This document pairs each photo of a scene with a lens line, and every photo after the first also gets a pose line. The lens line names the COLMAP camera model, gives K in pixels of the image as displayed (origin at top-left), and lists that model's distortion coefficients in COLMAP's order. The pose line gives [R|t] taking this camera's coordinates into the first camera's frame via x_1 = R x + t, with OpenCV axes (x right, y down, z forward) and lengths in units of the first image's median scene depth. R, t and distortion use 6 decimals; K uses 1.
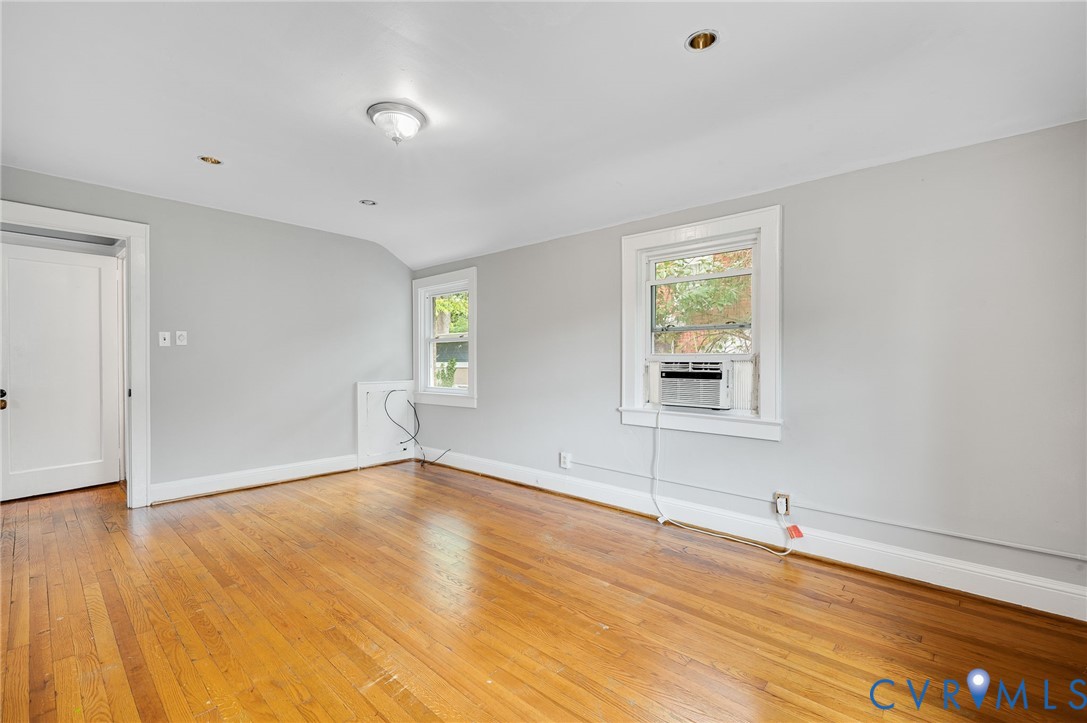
lens RADIAL K [[479.0, 0, 550.1], [0, 479.0, 360.6], [0, 0, 1]] dist [0.001856, -0.000243]
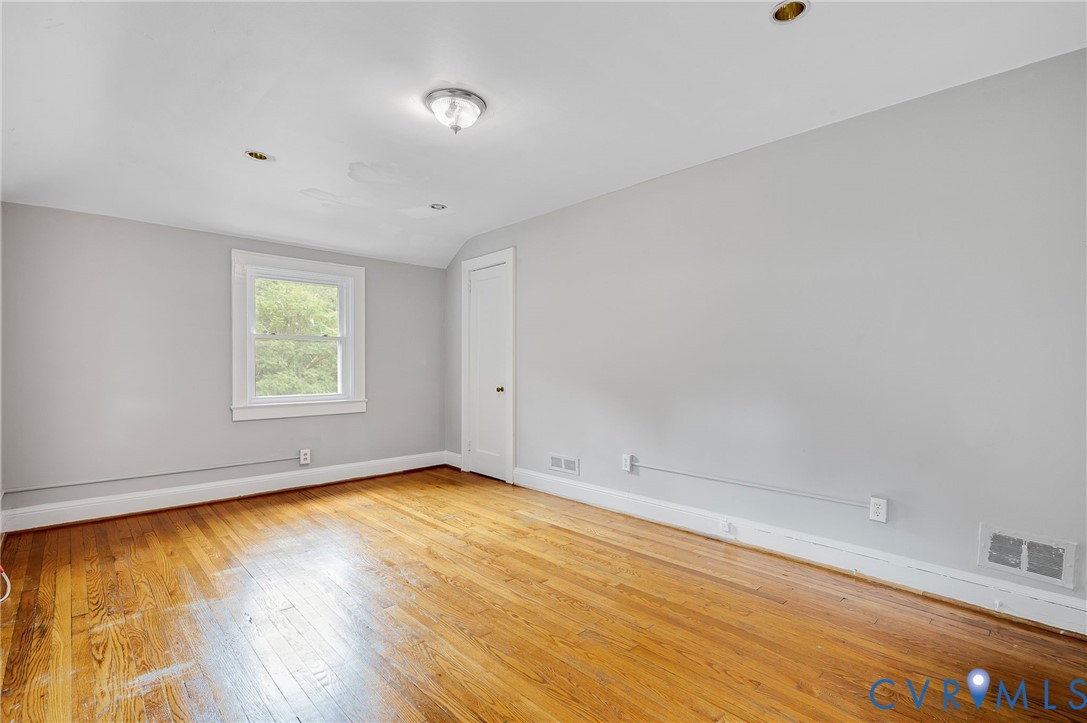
lens RADIAL K [[500.0, 0, 557.9], [0, 500.0, 364.1], [0, 0, 1]] dist [-0.000600, -0.000099]
pose [[-0.998590, 0.000934, 0.053068, -0.446951], [0.001305, 0.999975, 0.006963, -0.004972], [-0.053060, 0.007022, -0.998567, 1.539923]]
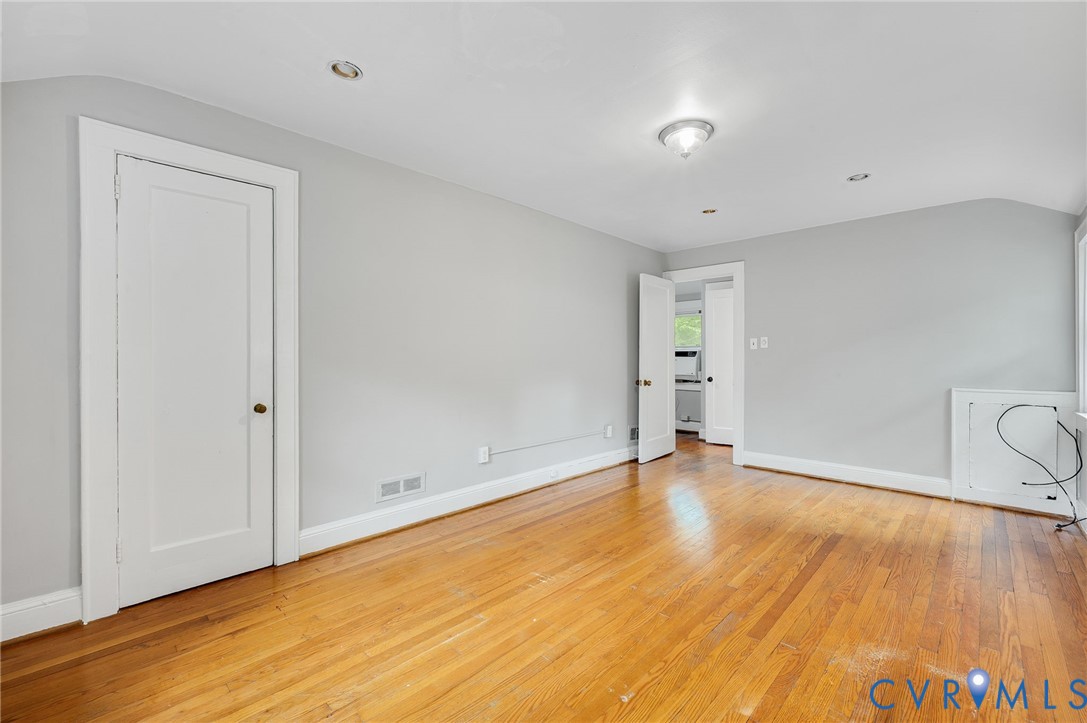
lens RADIAL K [[444.4, 0, 543.5], [0, 444.4, 361.5], [0, 0, 1]] dist [-0.000725, -0.000185]
pose [[-0.038595, 0.006055, -0.999237, 0.535850], [-0.001312, 0.999980, 0.006110, -0.003568], [0.999254, 0.001547, -0.038587, 0.561014]]
